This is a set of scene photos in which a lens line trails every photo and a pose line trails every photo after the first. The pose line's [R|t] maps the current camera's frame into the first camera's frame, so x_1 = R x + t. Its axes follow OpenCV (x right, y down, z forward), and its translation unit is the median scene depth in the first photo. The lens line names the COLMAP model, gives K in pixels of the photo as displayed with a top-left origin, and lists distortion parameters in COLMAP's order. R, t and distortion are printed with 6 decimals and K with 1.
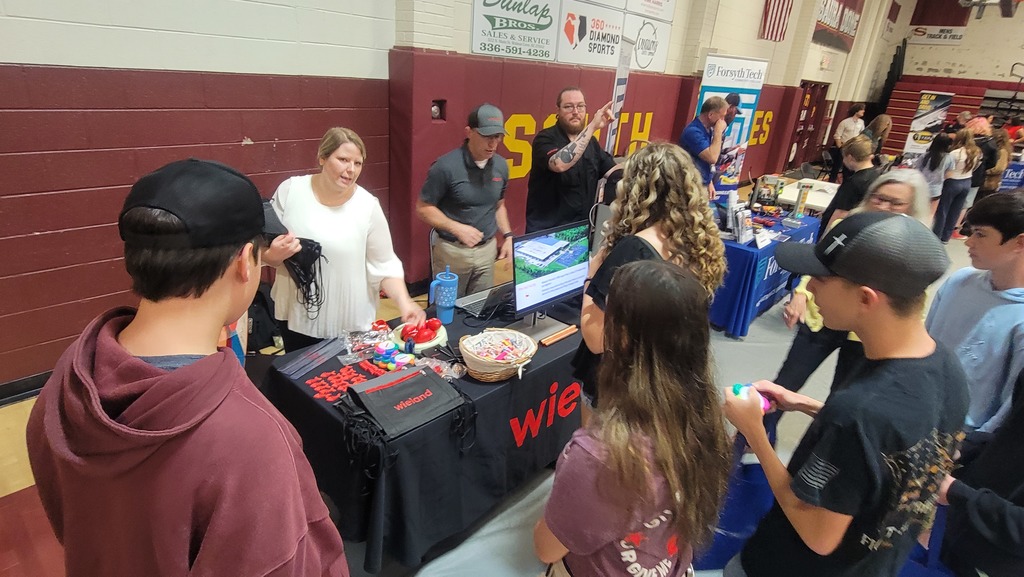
lens RADIAL K [[552.7, 0, 515.2], [0, 552.7, 288.1], [0, 0, 1]] dist [-0.004912, 0.000645]
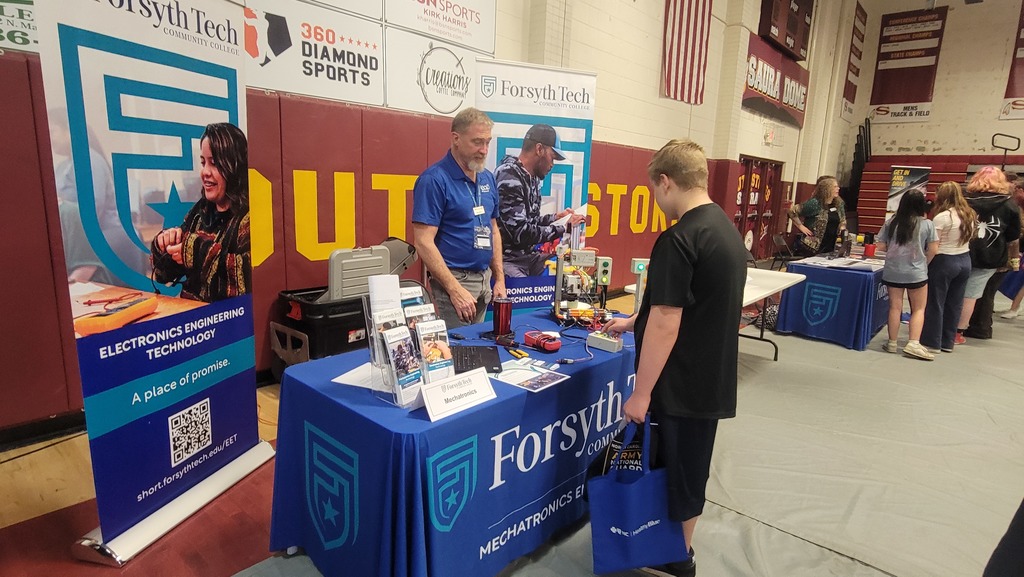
lens RADIAL K [[552.7, 0, 508.7], [0, 552.7, 288.6], [0, 0, 1]] dist [-0.004912, 0.000645]
pose [[0.998933, -0.043109, -0.016566, 0.174686], [0.039021, 0.979726, -0.196504, -0.030086], [0.024702, 0.195648, 0.980363, 0.215086]]
